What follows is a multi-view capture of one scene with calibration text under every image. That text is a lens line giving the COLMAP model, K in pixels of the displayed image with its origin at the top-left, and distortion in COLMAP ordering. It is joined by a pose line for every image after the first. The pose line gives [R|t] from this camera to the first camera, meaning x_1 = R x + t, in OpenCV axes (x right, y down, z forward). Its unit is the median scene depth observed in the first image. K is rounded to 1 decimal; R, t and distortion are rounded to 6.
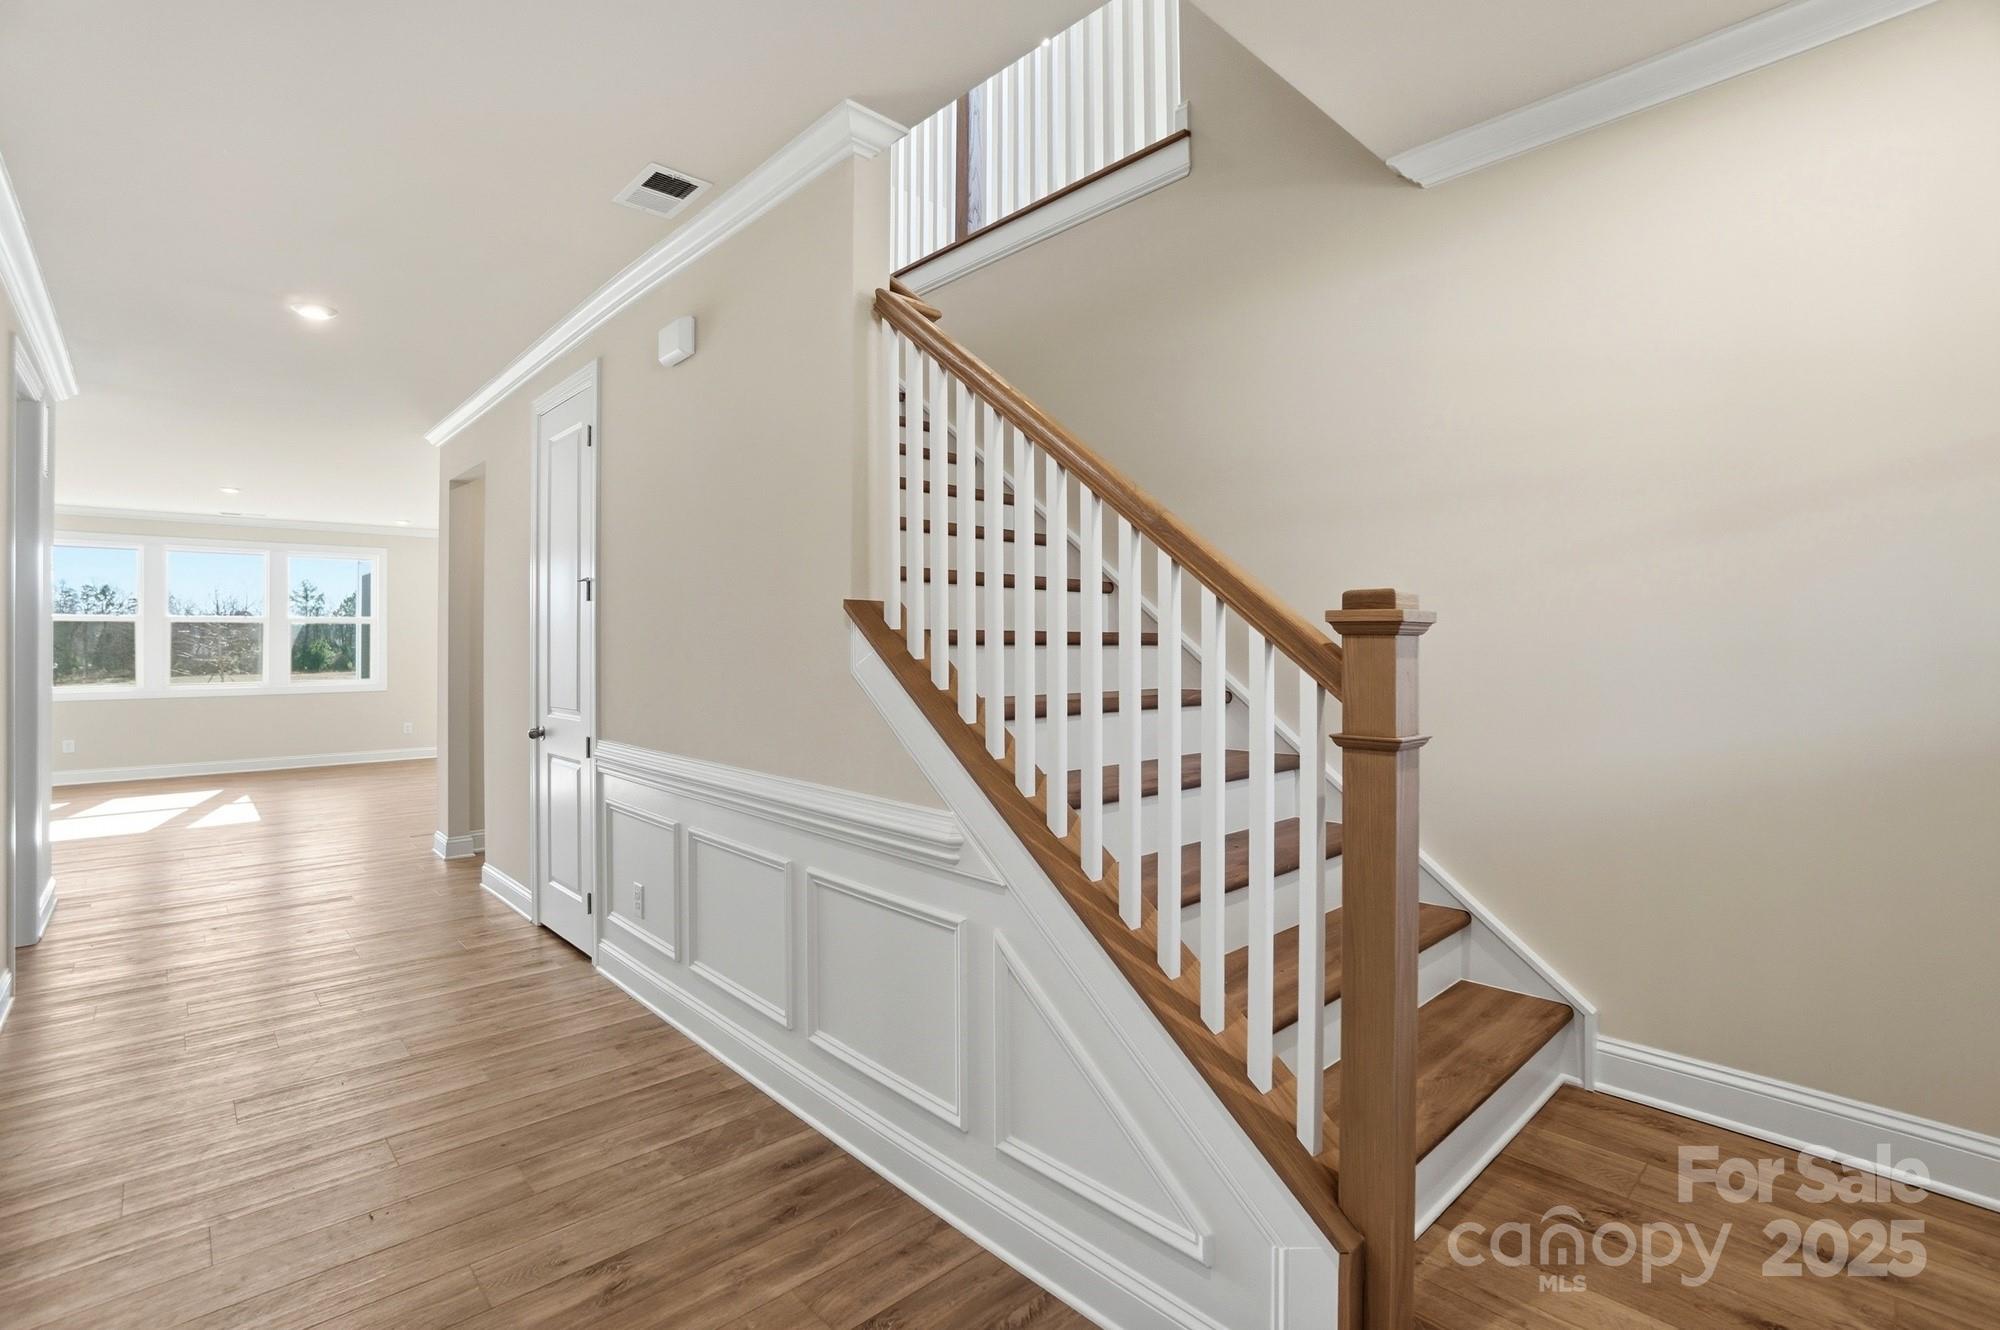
lens RADIAL K [[912.7, 0, 996.4], [0, 912.7, 636.1], [0, 0, 1]] dist [-0.056599, 0.020880]
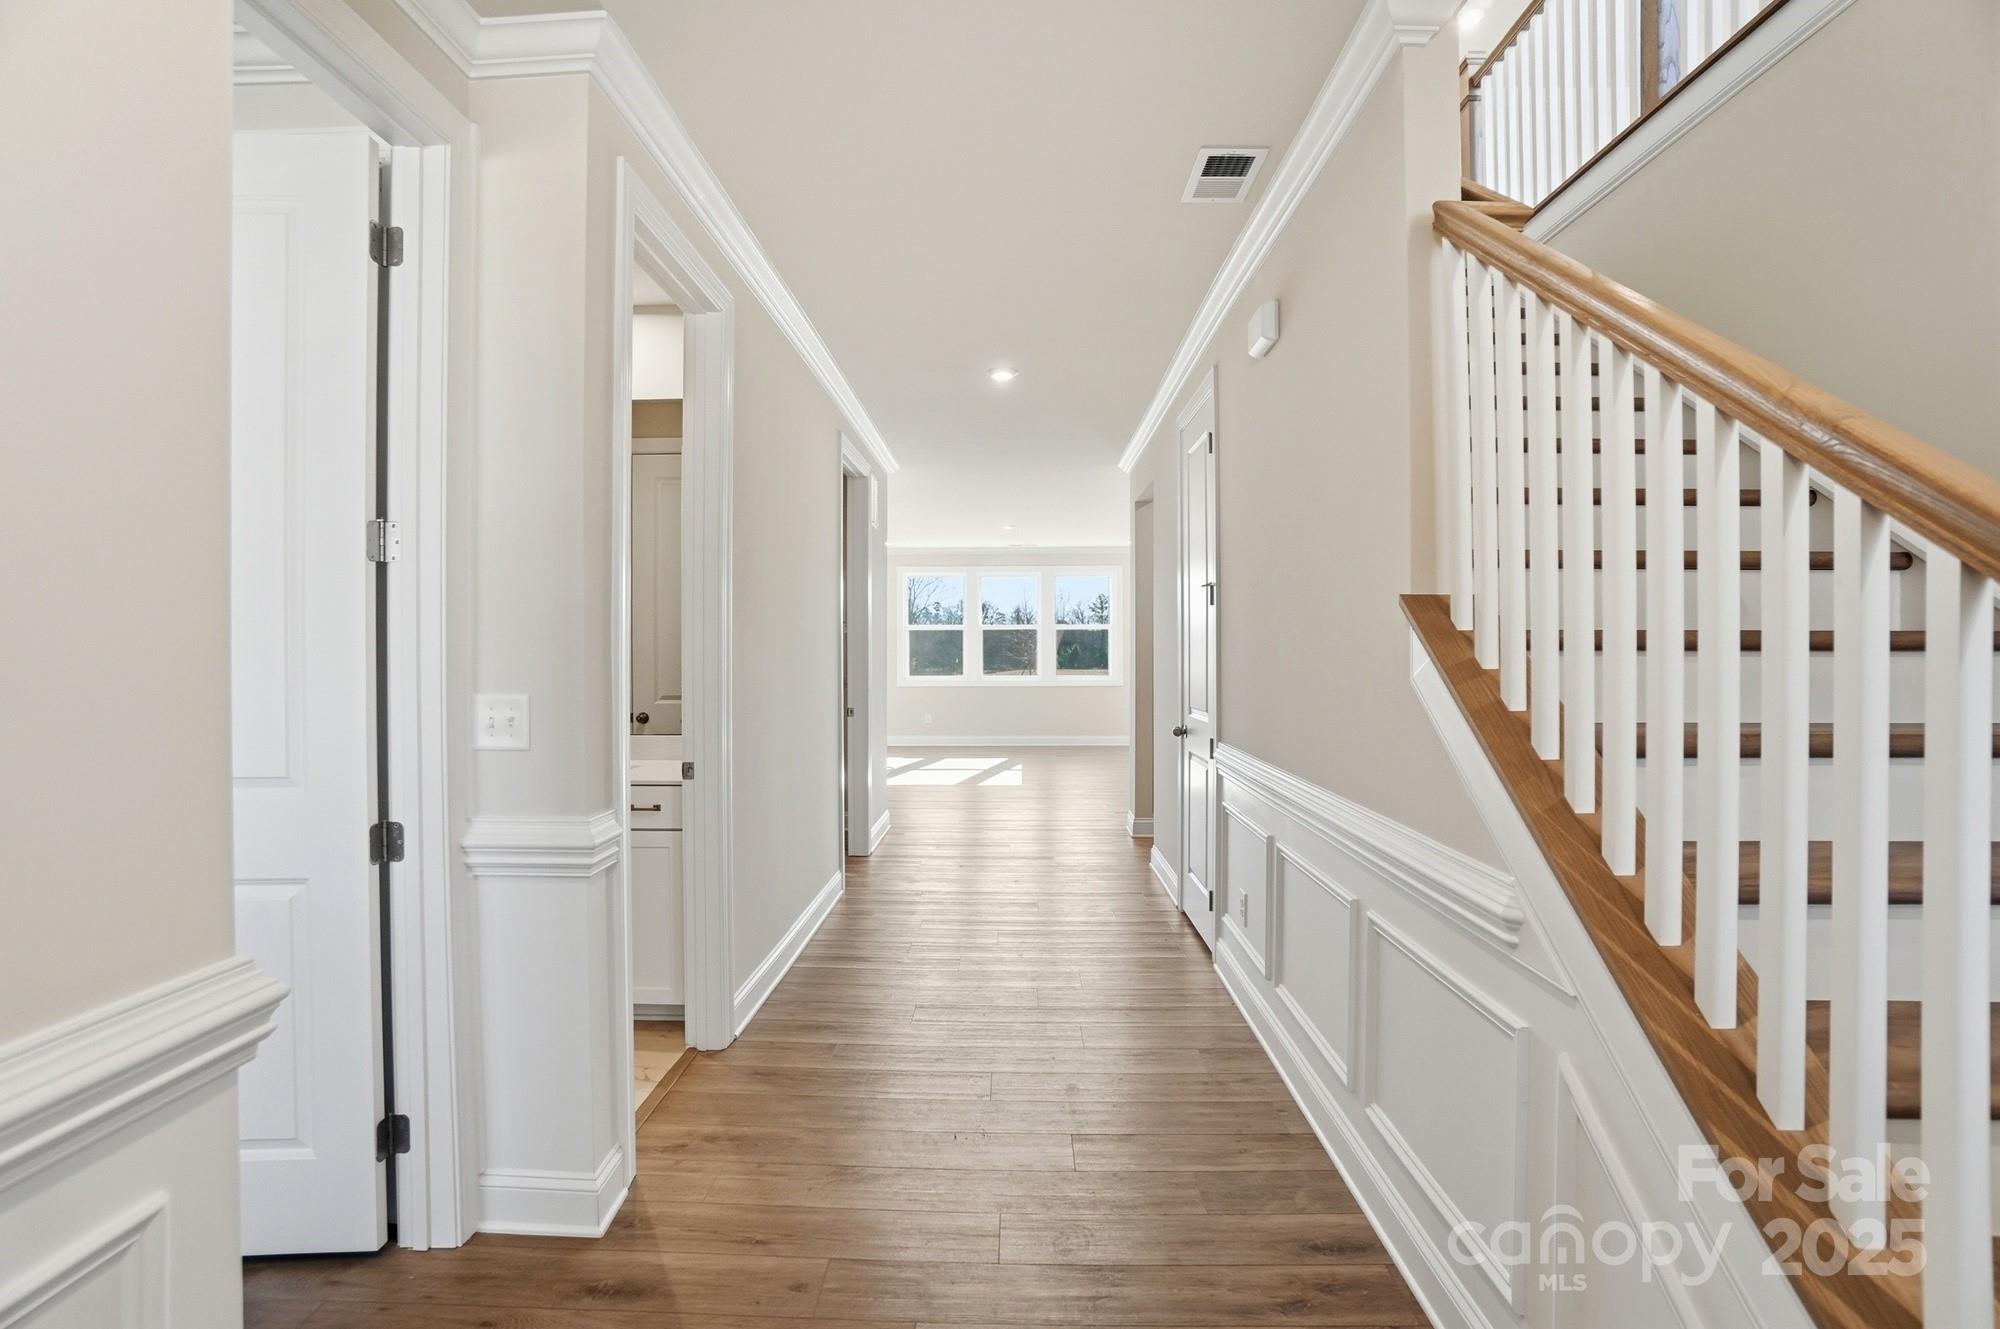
lens RADIAL K [[901.1, 0, 1003.7], [0, 901.1, 649.7], [0, 0, 1]] dist [-0.047557, 0.020416]
pose [[0.722099, 0.003659, -0.691780, 0.095752], [0.004927, 0.999933, 0.010431, -0.000491], [0.691772, -0.010941, 0.722033, 0.121647]]
